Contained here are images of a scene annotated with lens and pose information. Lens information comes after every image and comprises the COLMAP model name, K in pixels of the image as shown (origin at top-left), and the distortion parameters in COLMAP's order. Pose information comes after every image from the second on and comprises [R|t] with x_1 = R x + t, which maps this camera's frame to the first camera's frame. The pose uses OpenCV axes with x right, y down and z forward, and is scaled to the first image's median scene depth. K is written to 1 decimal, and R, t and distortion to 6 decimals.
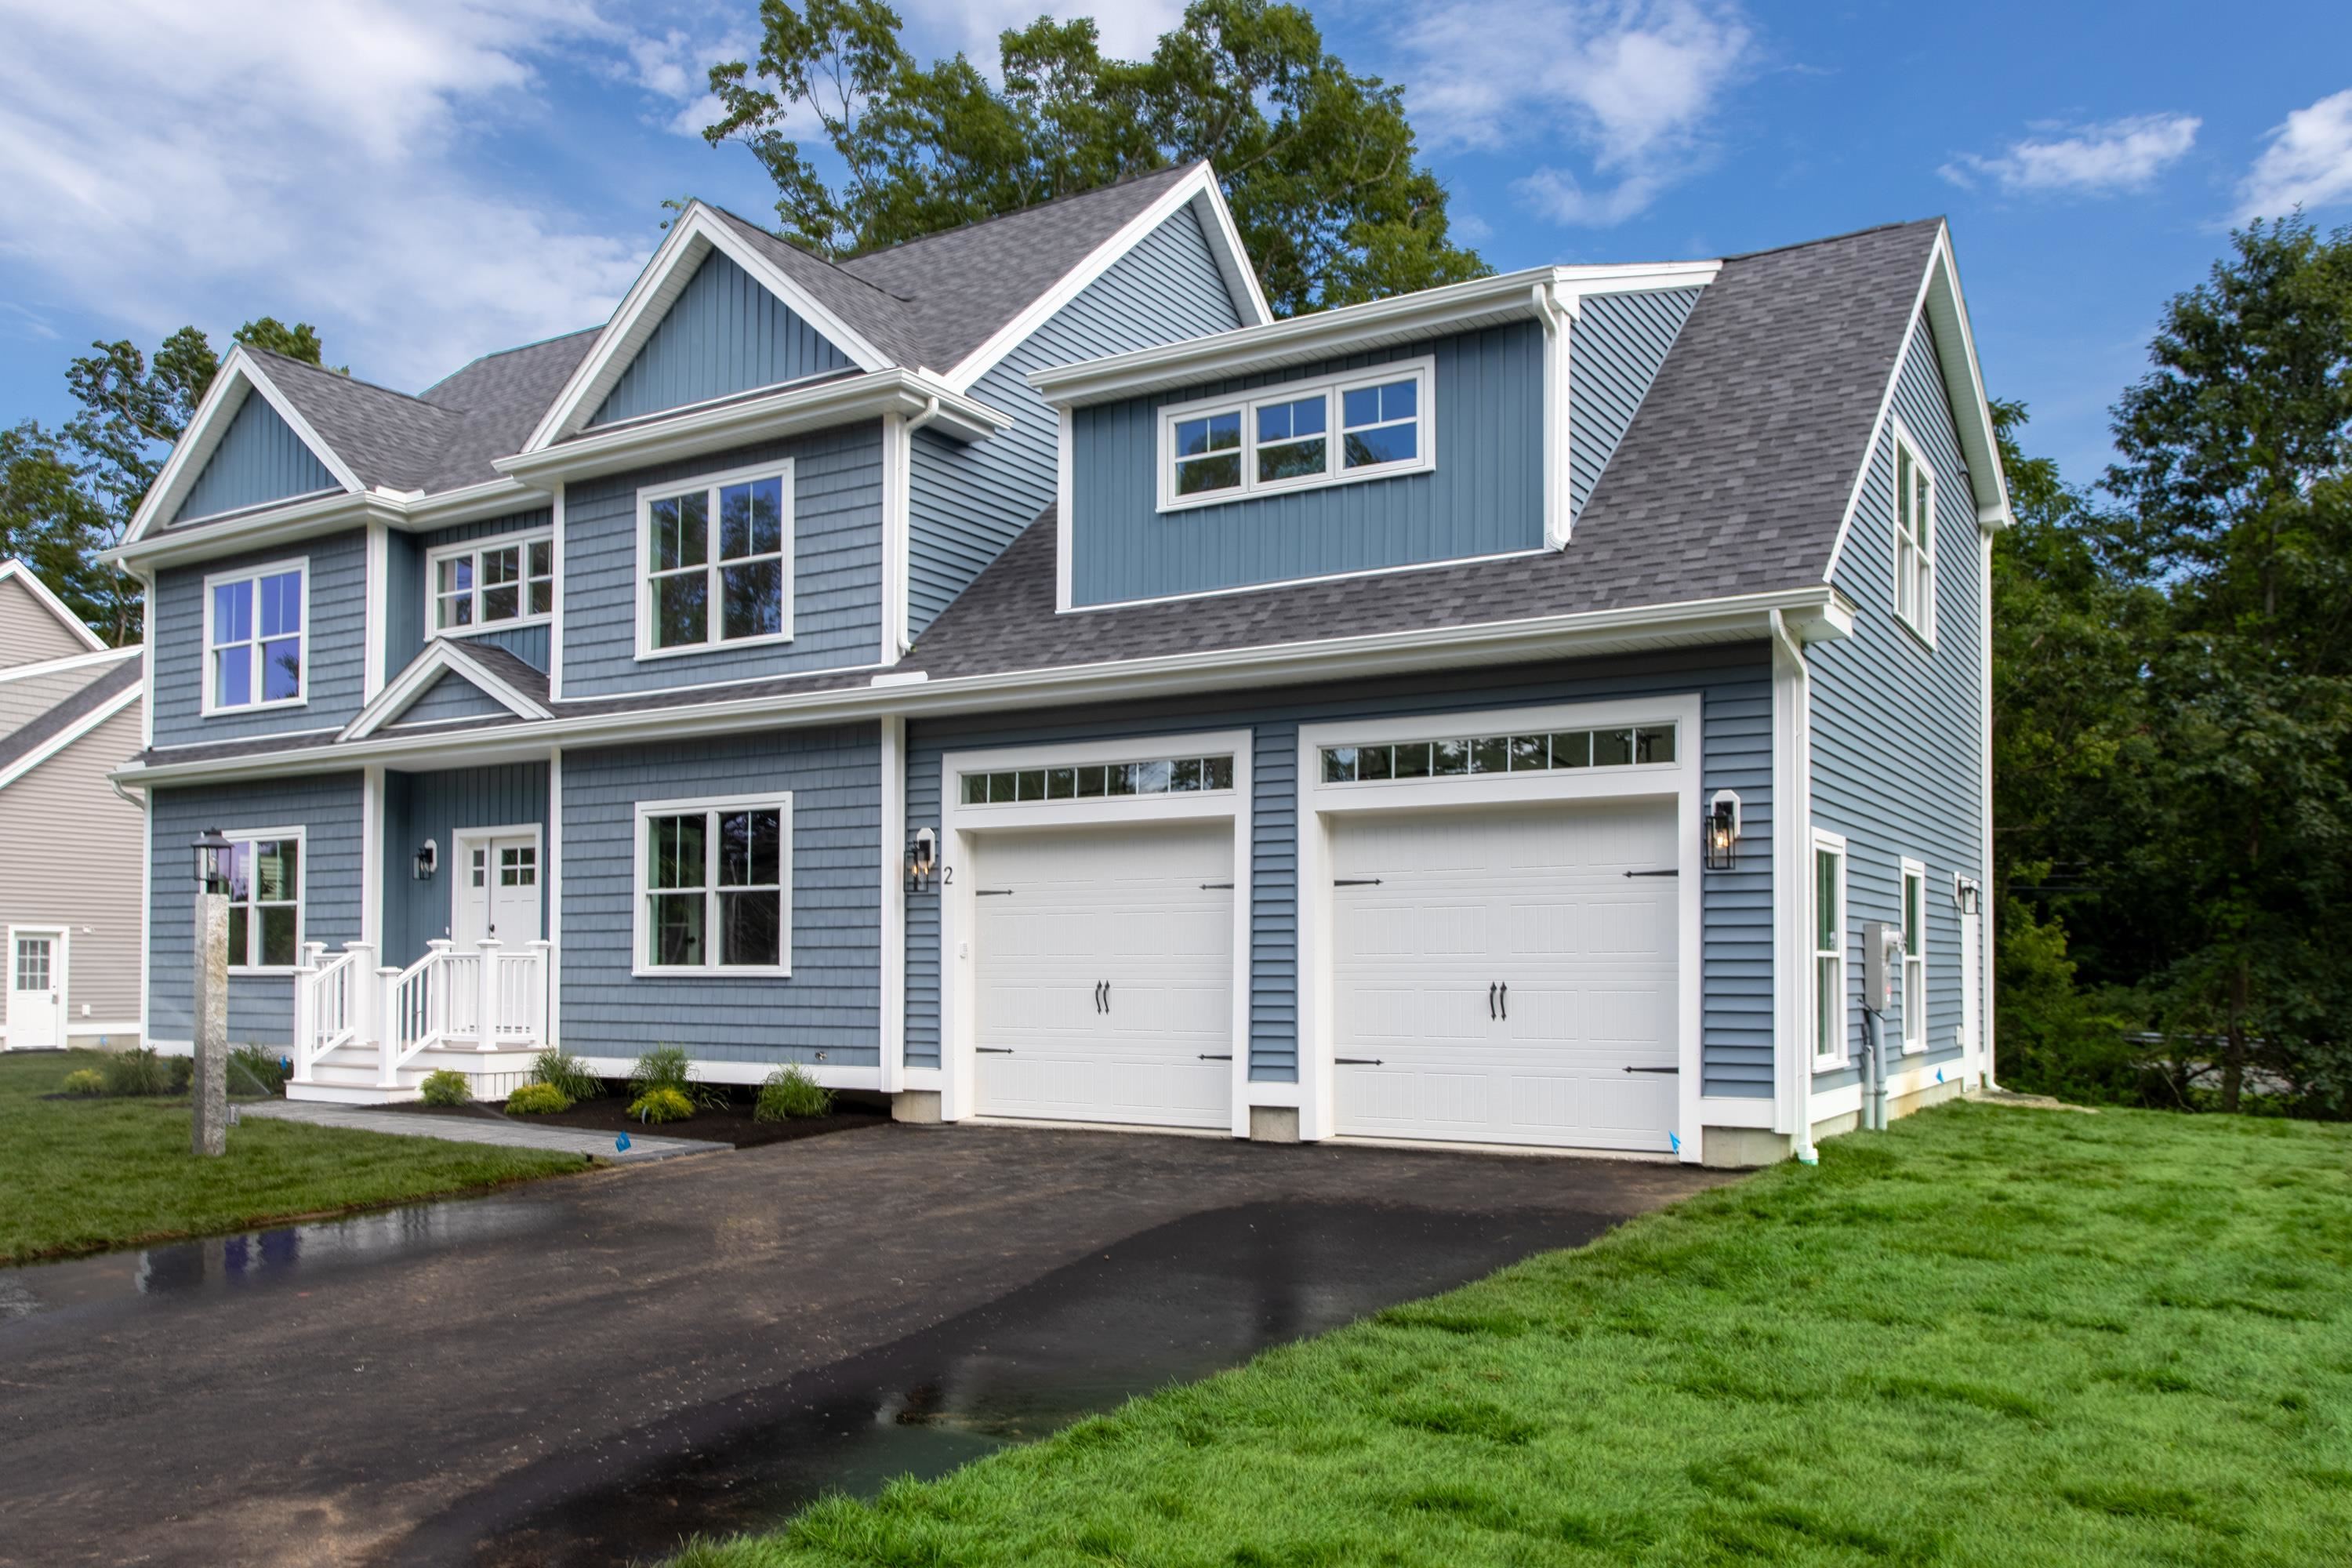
lens RADIAL K [[1824.8, 0, 1176.5], [0, 1824.8, 936.6], [0, 0, 1]] dist [-0.008848, 0.047005]
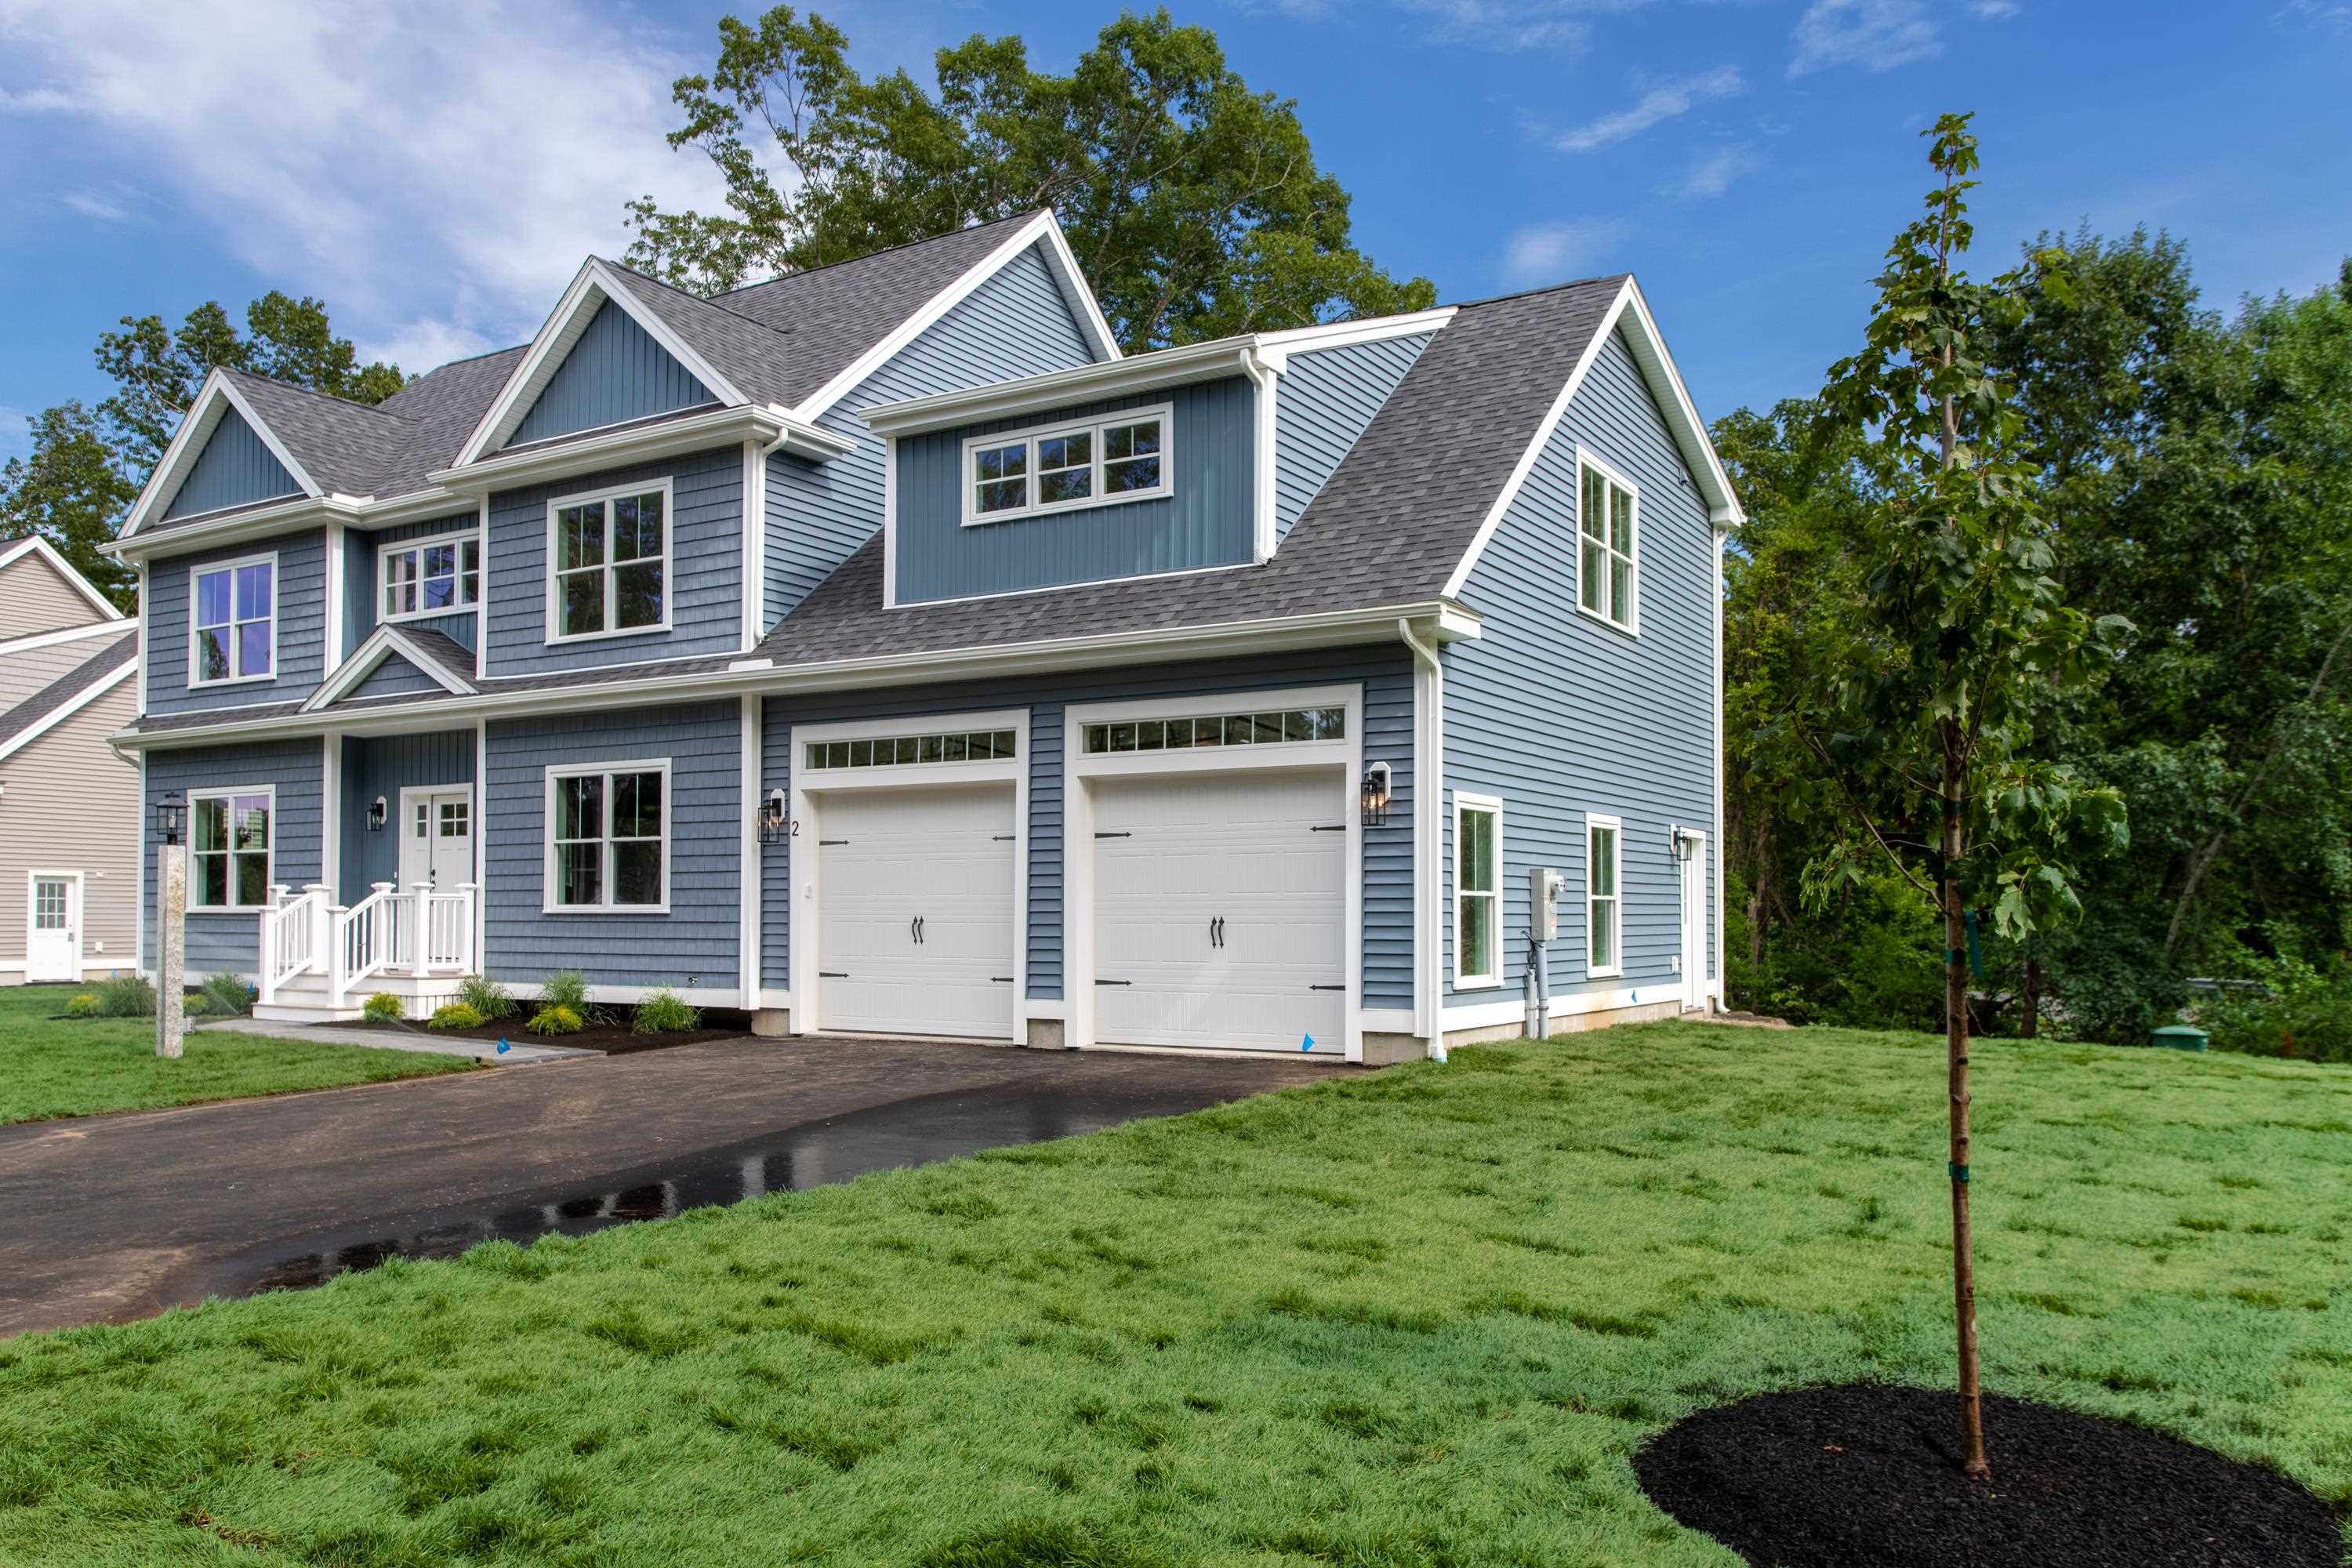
lens RADIAL K [[1798.1, 0, 1171.0], [0, 1798.1, 877.6], [0, 0, 1]] dist [0.008650, 0.005792]
pose [[0.999937, -0.000369, -0.011209, 0.120387], [0.000354, 0.999999, -0.001367, 0.000238], [0.011210, 0.001363, 0.999936, -0.156914]]
